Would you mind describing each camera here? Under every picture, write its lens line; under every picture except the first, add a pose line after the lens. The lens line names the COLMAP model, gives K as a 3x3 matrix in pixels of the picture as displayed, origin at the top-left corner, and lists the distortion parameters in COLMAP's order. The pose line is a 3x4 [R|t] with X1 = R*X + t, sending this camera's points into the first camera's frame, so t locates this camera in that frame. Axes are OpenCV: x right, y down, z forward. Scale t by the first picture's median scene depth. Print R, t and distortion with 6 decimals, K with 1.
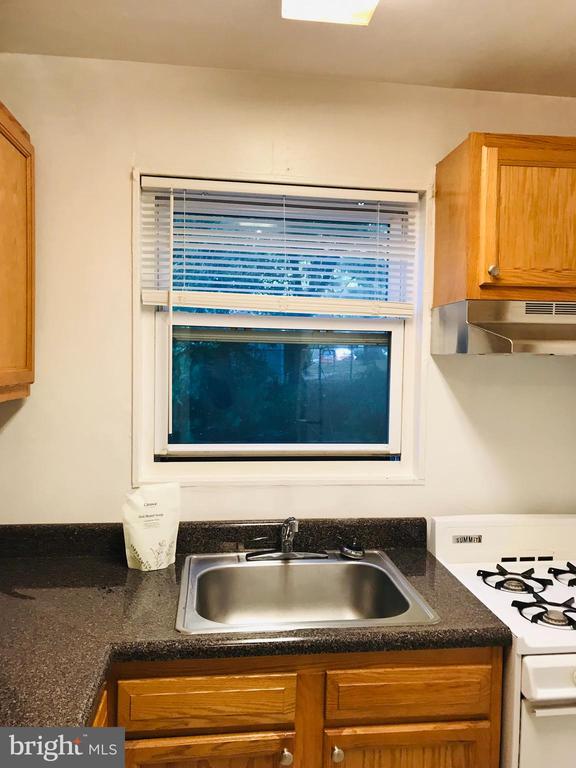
lens RADIAL K [[632.9, 0, 295.1], [0, 632.9, 390.6], [0, 0, 1]] dist [0.052746, -0.052683]
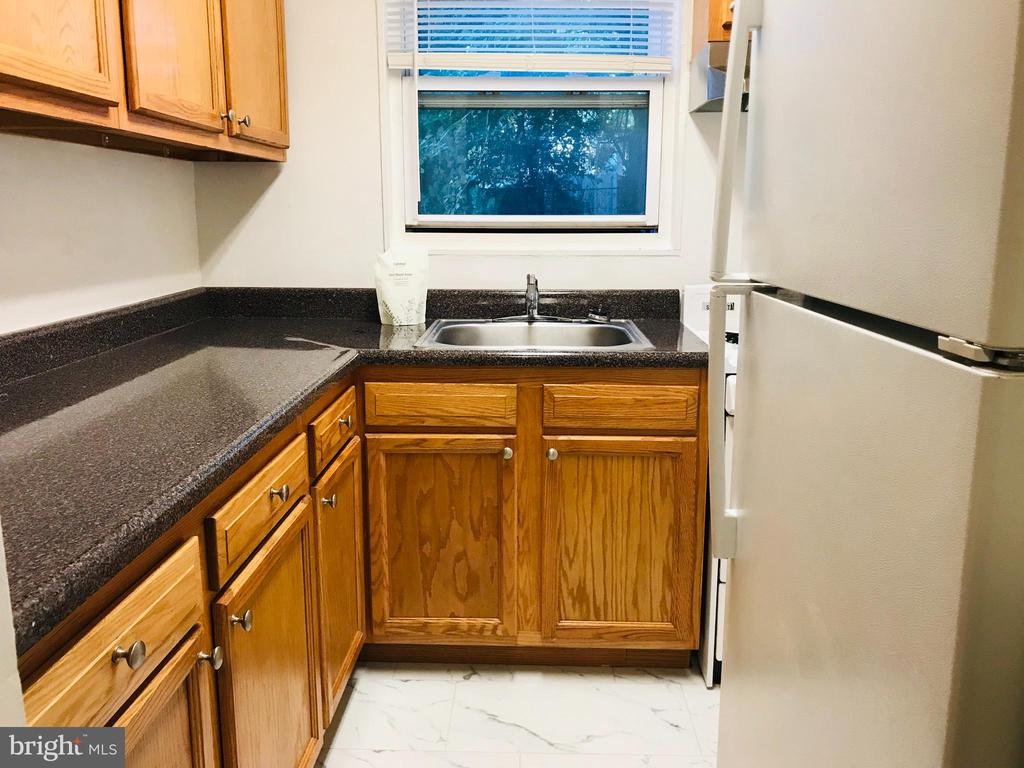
lens RADIAL K [[843.8, 0, 501.1], [0, 843.8, 377.8], [0, 0, 1]] dist [0.052746, -0.052683]
pose [[0.985901, 0.014195, -0.166726, 0.168882], [0.009312, 0.990196, 0.139372, 0.166444], [0.167070, -0.138959, 0.976103, -0.352953]]
